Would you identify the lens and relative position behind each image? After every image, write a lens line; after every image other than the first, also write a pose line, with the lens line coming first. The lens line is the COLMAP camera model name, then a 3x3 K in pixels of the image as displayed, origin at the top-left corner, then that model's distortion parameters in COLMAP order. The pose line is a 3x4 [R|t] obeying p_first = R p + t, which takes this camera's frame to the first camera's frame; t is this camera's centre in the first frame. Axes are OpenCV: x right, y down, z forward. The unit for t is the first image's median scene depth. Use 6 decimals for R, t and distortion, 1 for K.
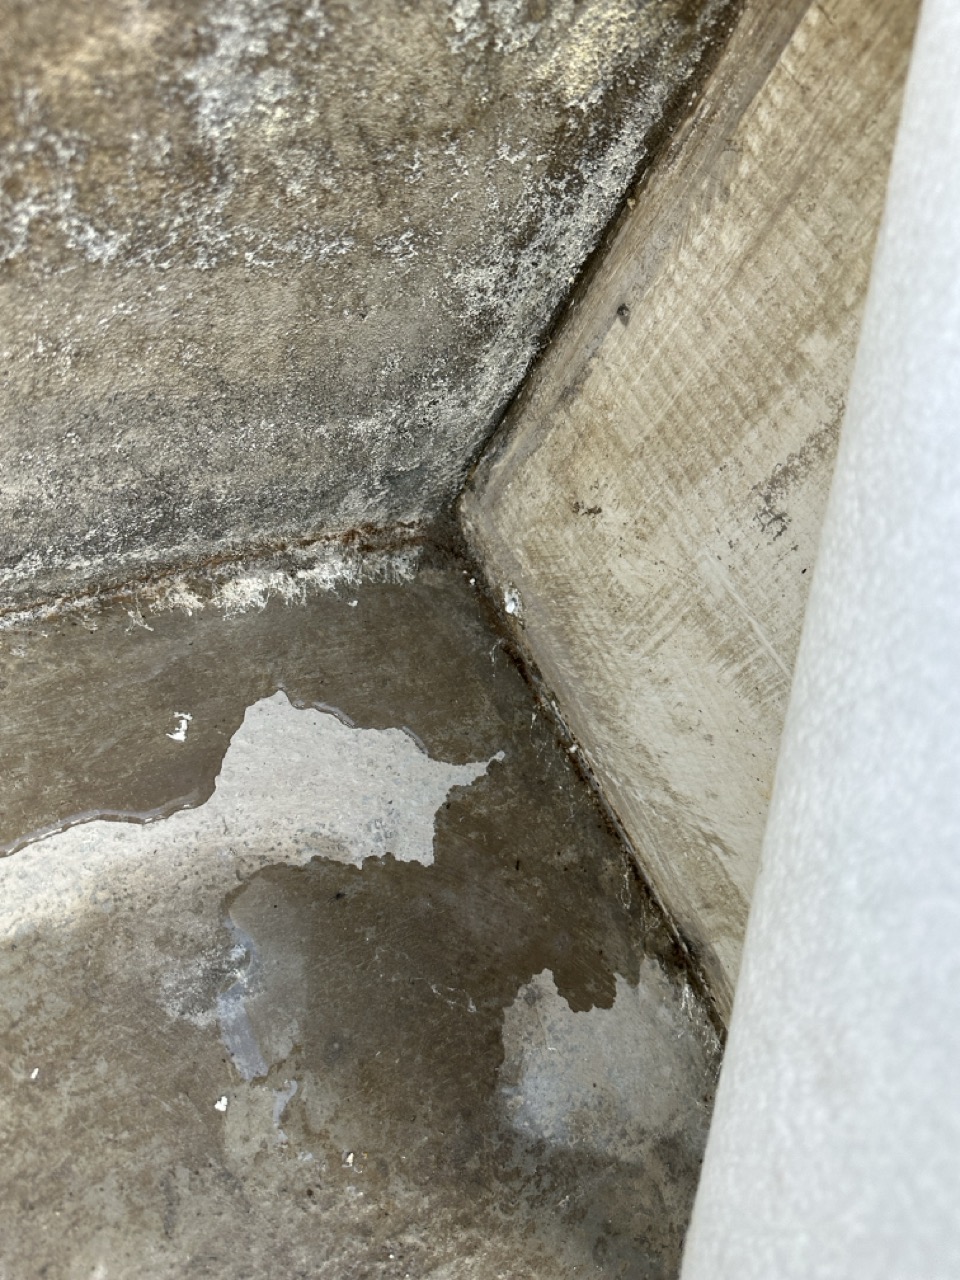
lens RADIAL K [[931.7, 0, 480.0], [0, 931.7, 640.0], [0, 0, 1]] dist [0.000667, 0.000001]
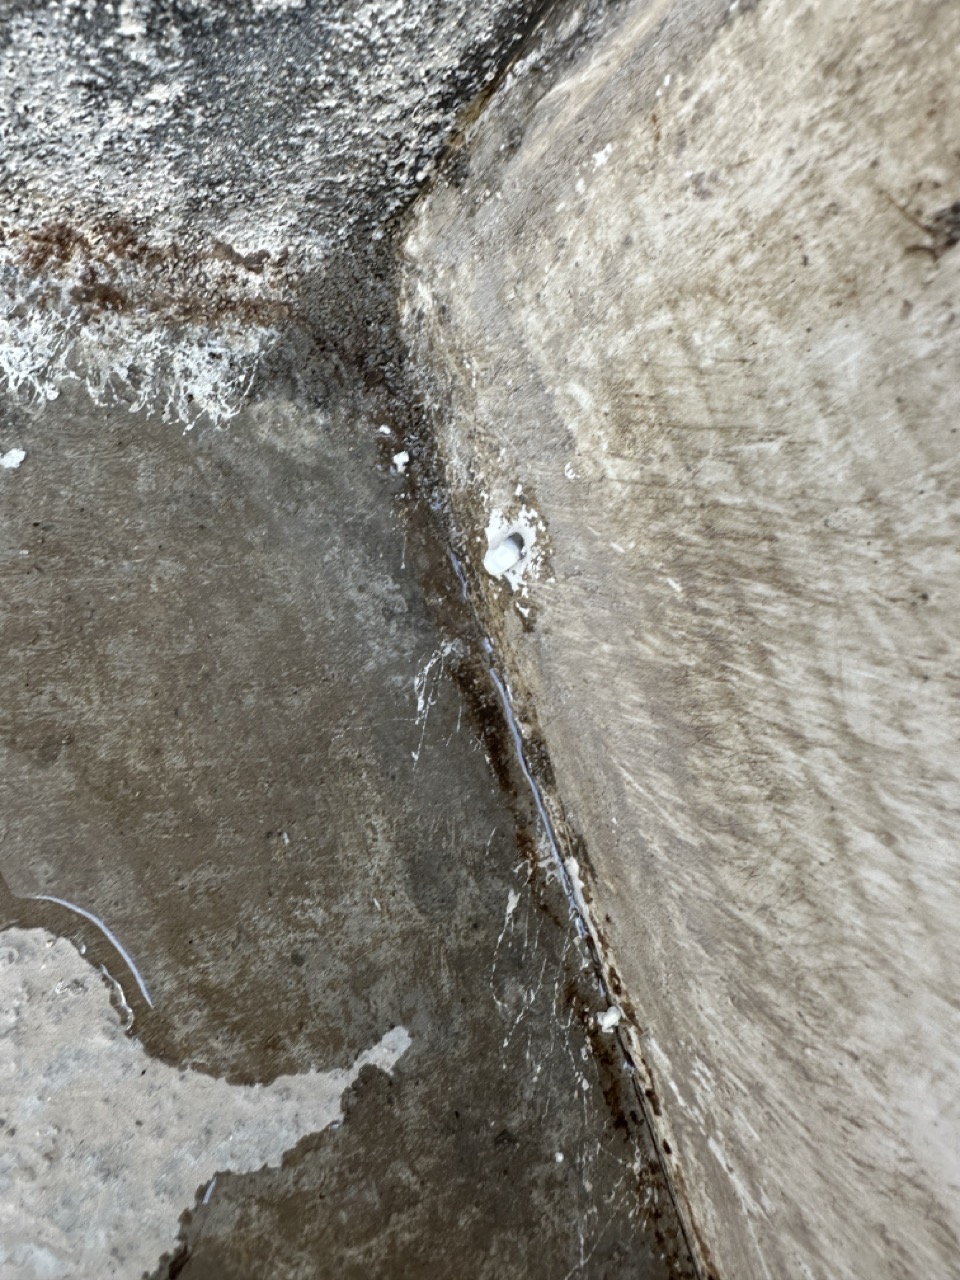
lens RADIAL K [[1142.3, 0, 401.4], [0, 1142.3, 639.2], [0, 0, 1]] dist [-0.012128, -0.007113]
pose [[0.981471, 0.184914, 0.050206, -0.018010], [-0.188772, 0.978077, 0.087928, -0.036882], [-0.032847, -0.095776, 0.994861, 0.599480]]
